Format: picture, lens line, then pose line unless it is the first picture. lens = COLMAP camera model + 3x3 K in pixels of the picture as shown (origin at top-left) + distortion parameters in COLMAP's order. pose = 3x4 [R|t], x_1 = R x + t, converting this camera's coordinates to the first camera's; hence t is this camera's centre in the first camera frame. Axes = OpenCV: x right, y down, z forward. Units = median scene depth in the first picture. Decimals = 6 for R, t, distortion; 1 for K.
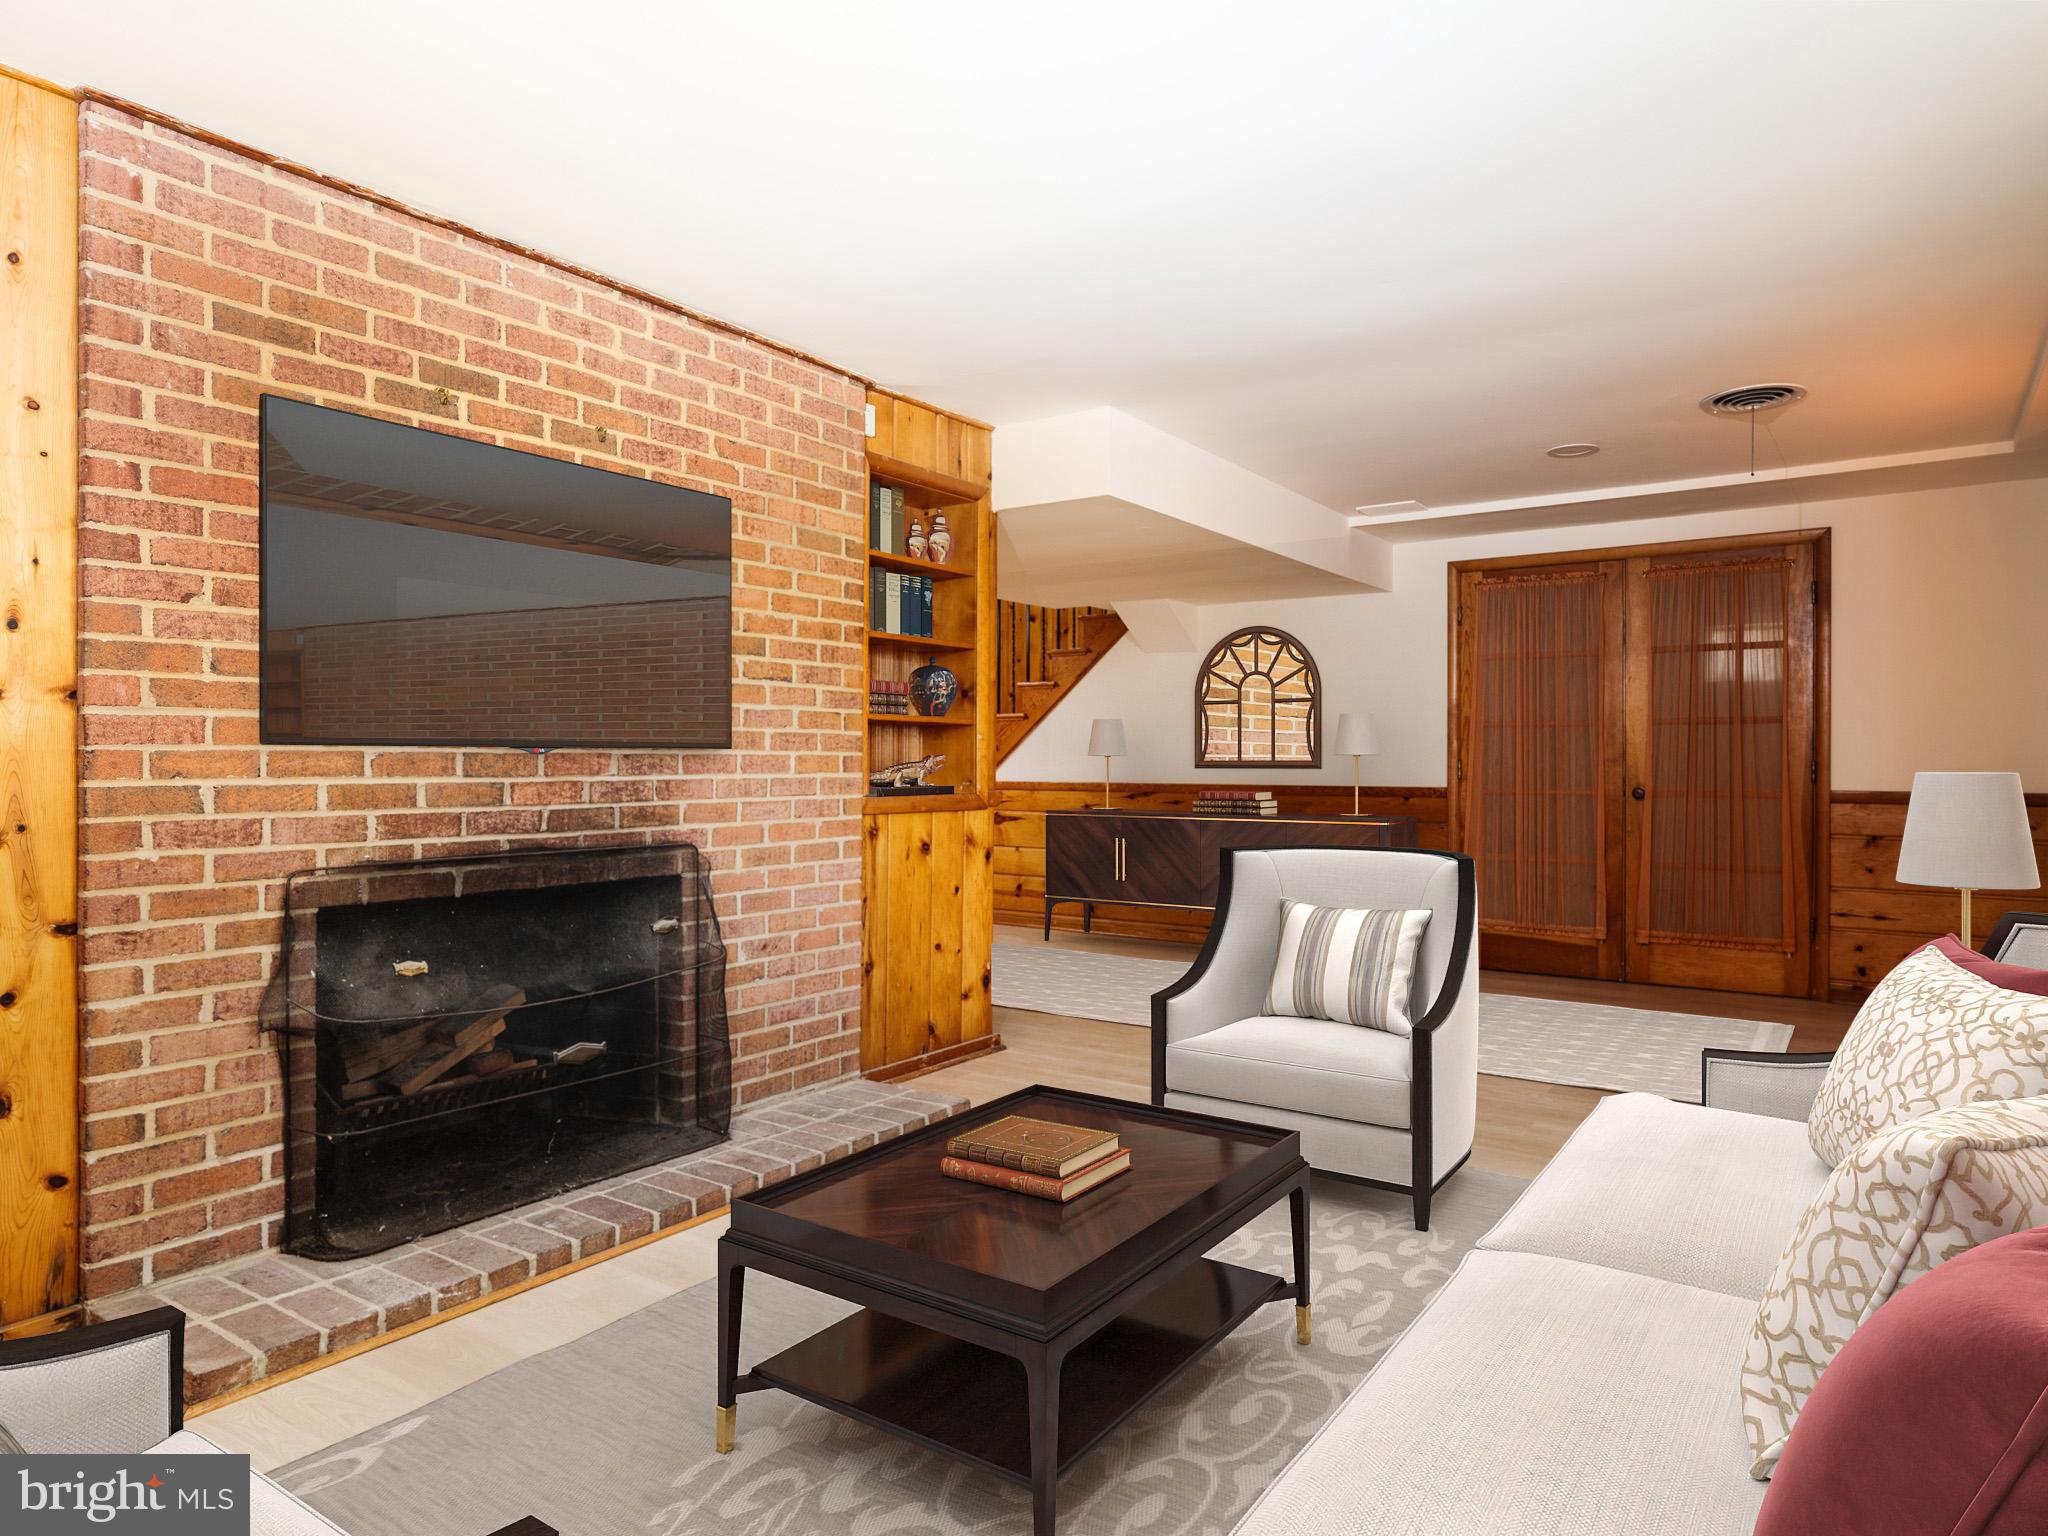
lens RADIAL K [[1285.3, 0, 1010.8], [0, 1285.3, 777.3], [0, 0, 1]] dist [-0.005997, -0.002508]
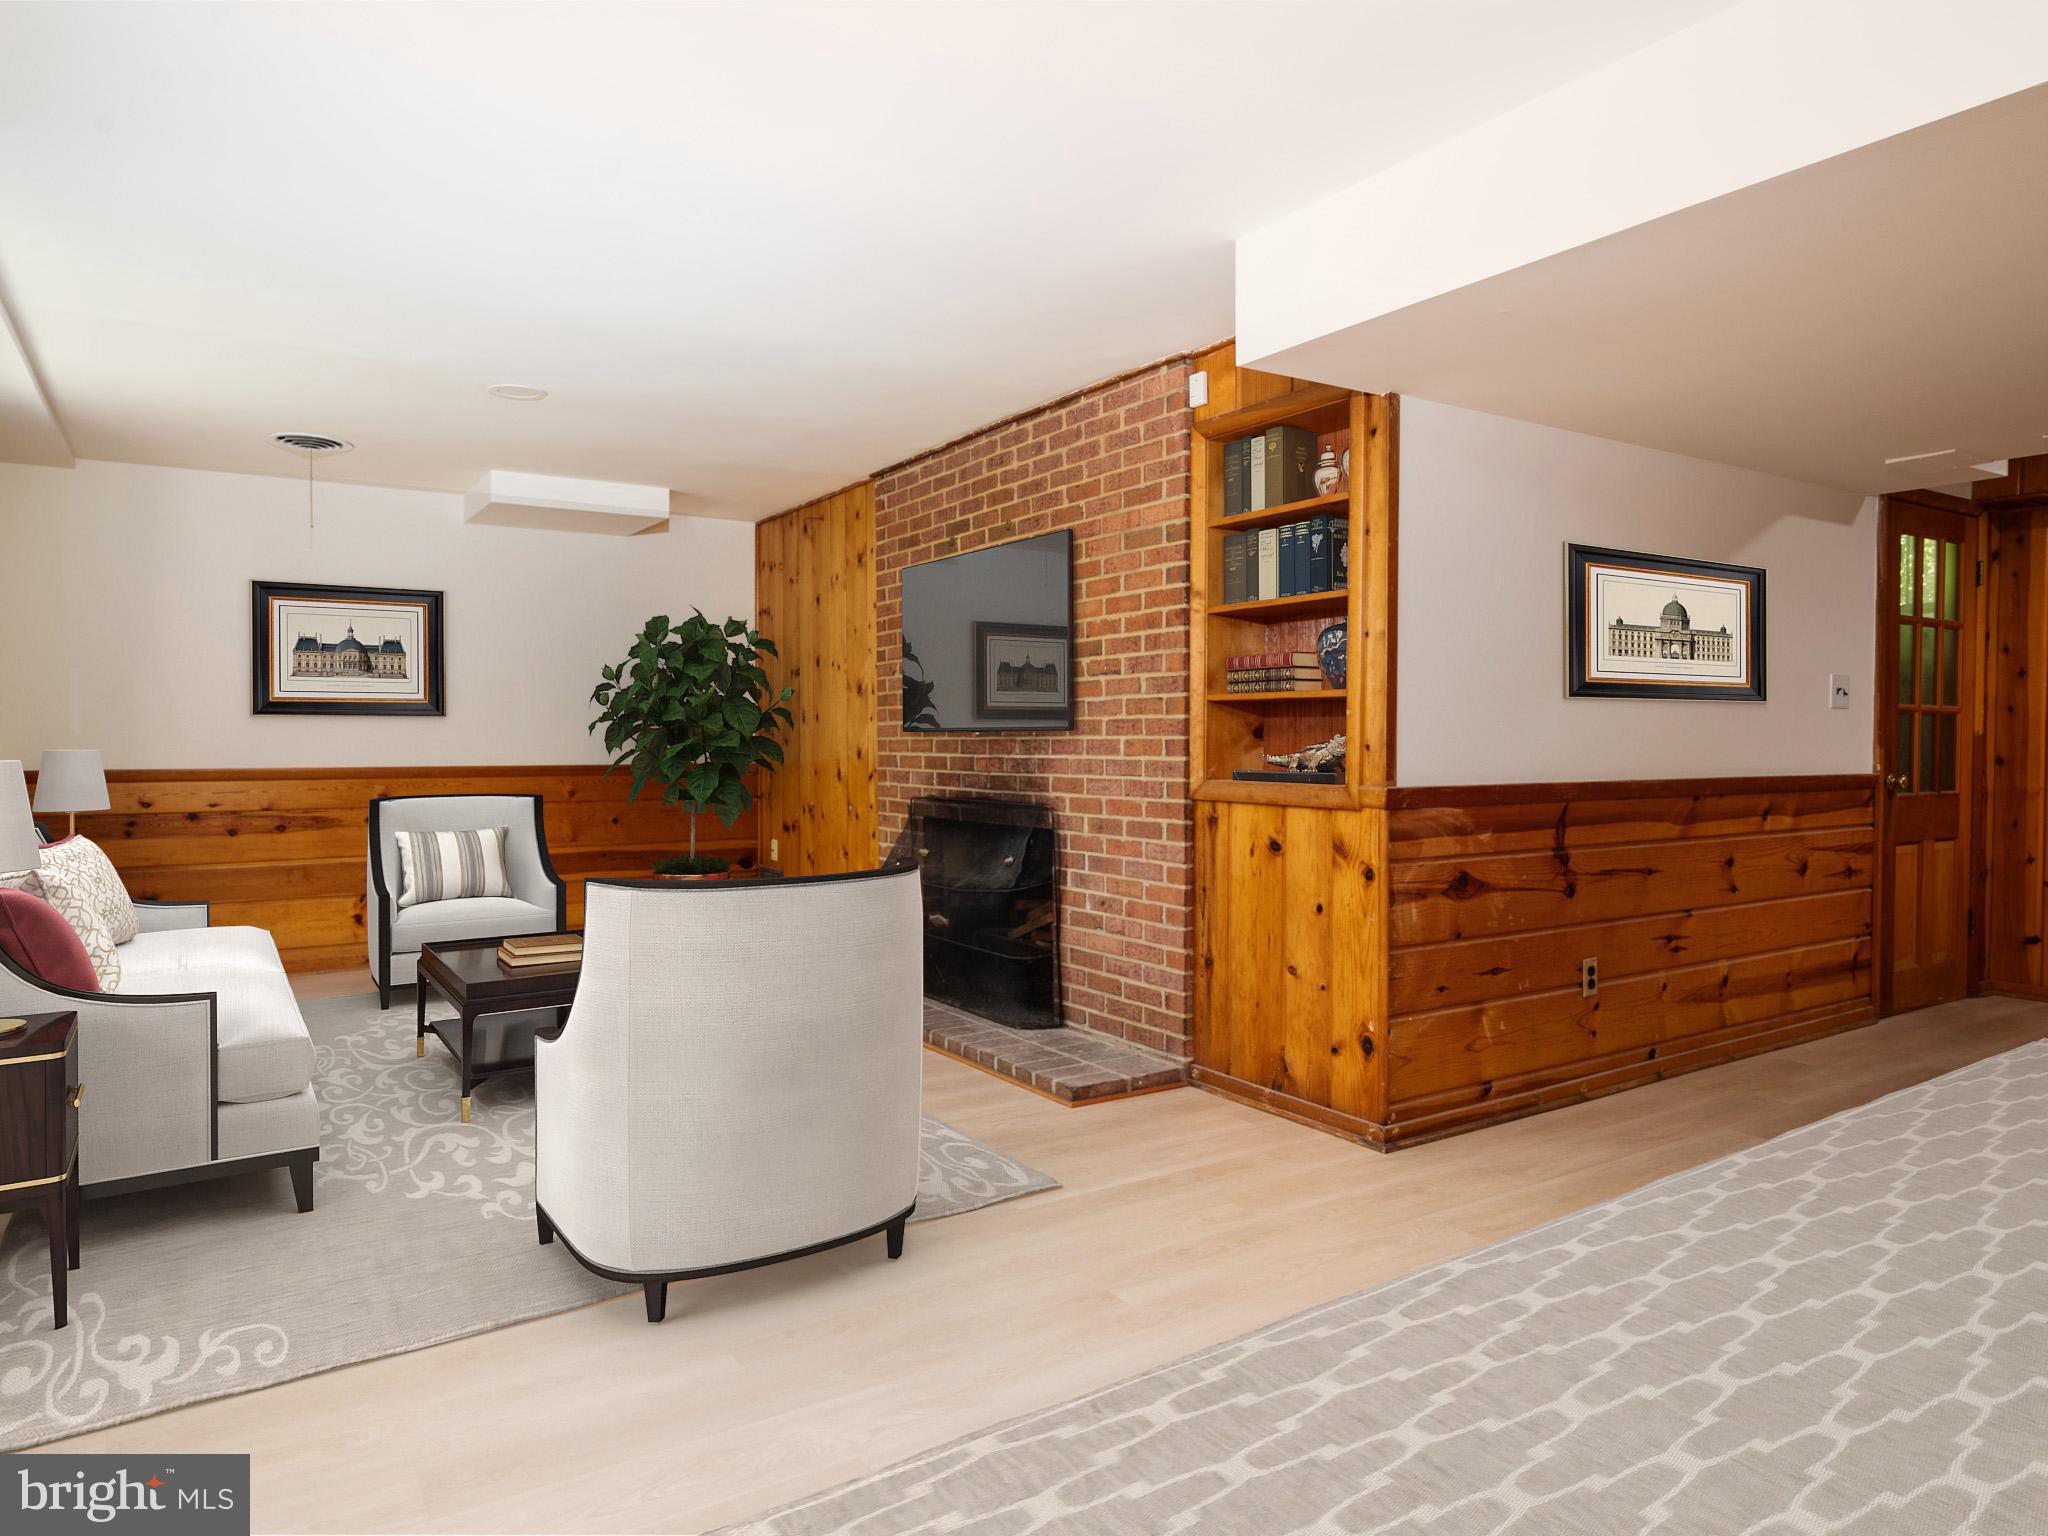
lens RADIAL K [[1285.3, 0, 1013.4], [0, 1285.3, 751.5], [0, 0, 1]] dist [-0.005997, -0.002508]
pose [[-0.390017, 0.015579, -0.920676, 0.867462], [-0.001381, 0.999846, 0.017504, -0.025248], [0.920807, 0.008099, -0.389935, 1.304850]]
